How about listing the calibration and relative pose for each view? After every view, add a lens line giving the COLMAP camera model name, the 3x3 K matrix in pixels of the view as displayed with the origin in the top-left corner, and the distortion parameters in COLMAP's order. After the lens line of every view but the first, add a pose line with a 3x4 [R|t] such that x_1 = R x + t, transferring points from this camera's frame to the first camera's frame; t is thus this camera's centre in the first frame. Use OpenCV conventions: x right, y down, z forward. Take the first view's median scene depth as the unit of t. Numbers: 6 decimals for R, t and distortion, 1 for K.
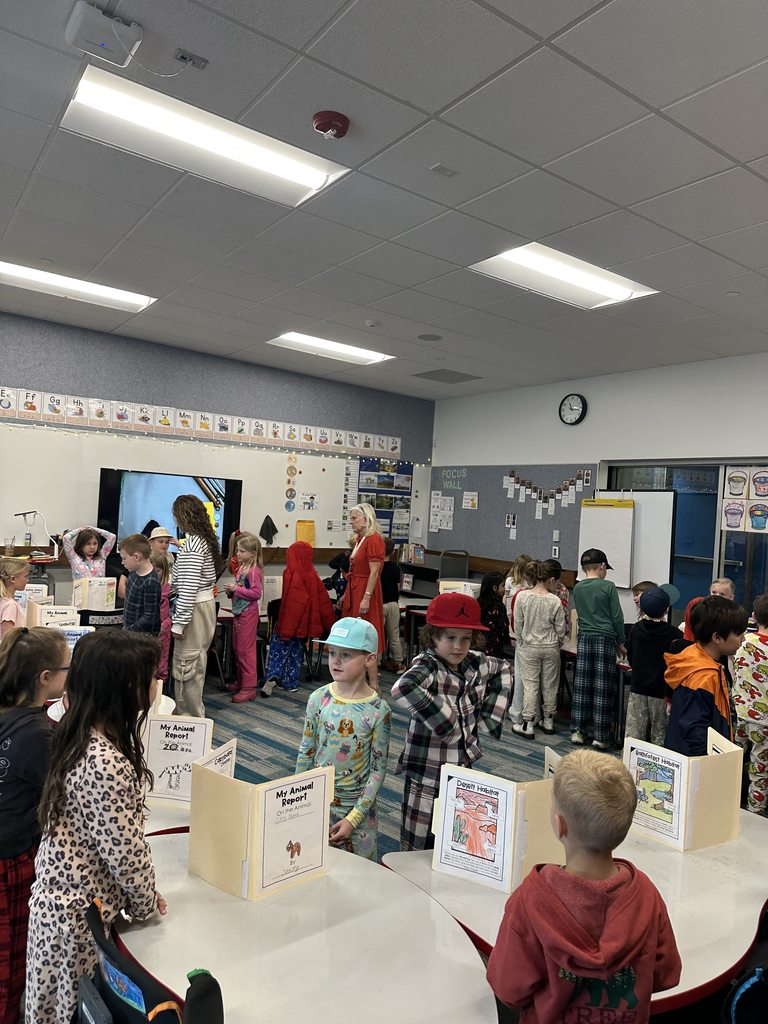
lens RADIAL K [[714.5, 0, 384.0], [0, 714.5, 512.0], [0, 0, 1]] dist [0.160759, -0.206395]
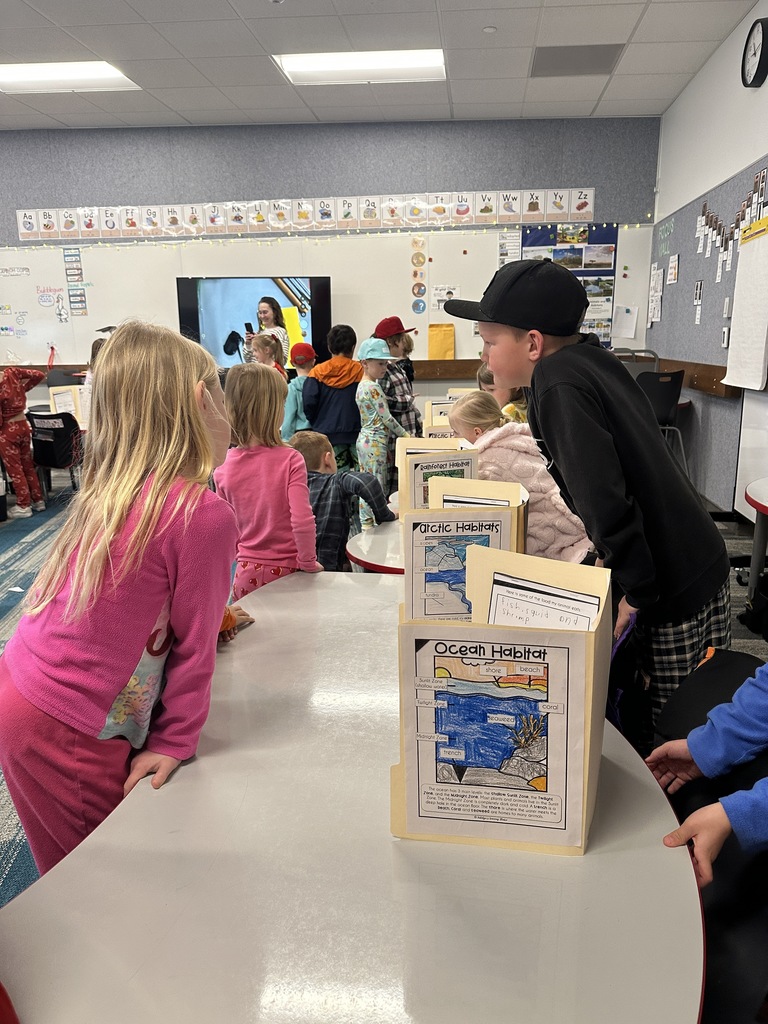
lens RADIAL K [[727.1, 0, 384.0], [0, 727.1, 512.0], [0, 0, 1]] dist [0.113698, -0.218528]
pose [[0.748946, 0.083540, -0.657344, 0.419000], [0.051642, 0.981645, 0.183594, 0.068568], [0.660615, -0.171449, 0.730885, 0.361590]]
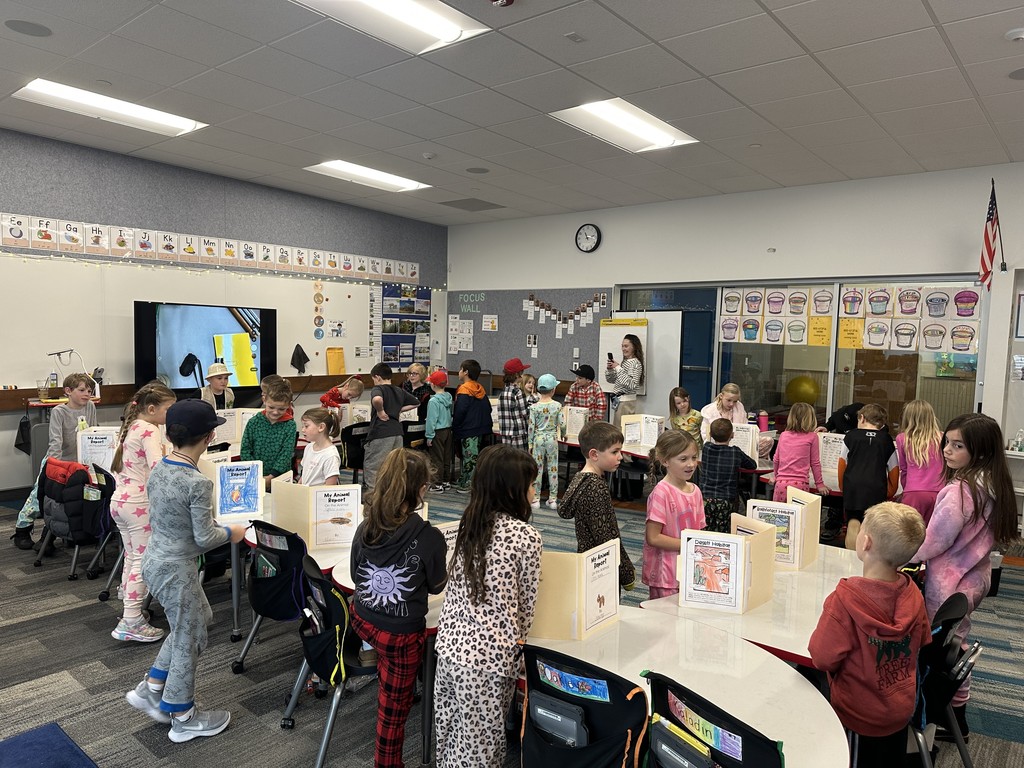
lens RADIAL K [[714.5, 0, 512.0], [0, 714.5, 384.0], [0, 0, 1]] dist [0.160759, -0.206395]
pose [[0.965495, -0.053231, 0.254922, -0.140063], [0.034183, 0.996322, 0.078577, -0.009170], [-0.258167, -0.067152, 0.963764, -0.046574]]
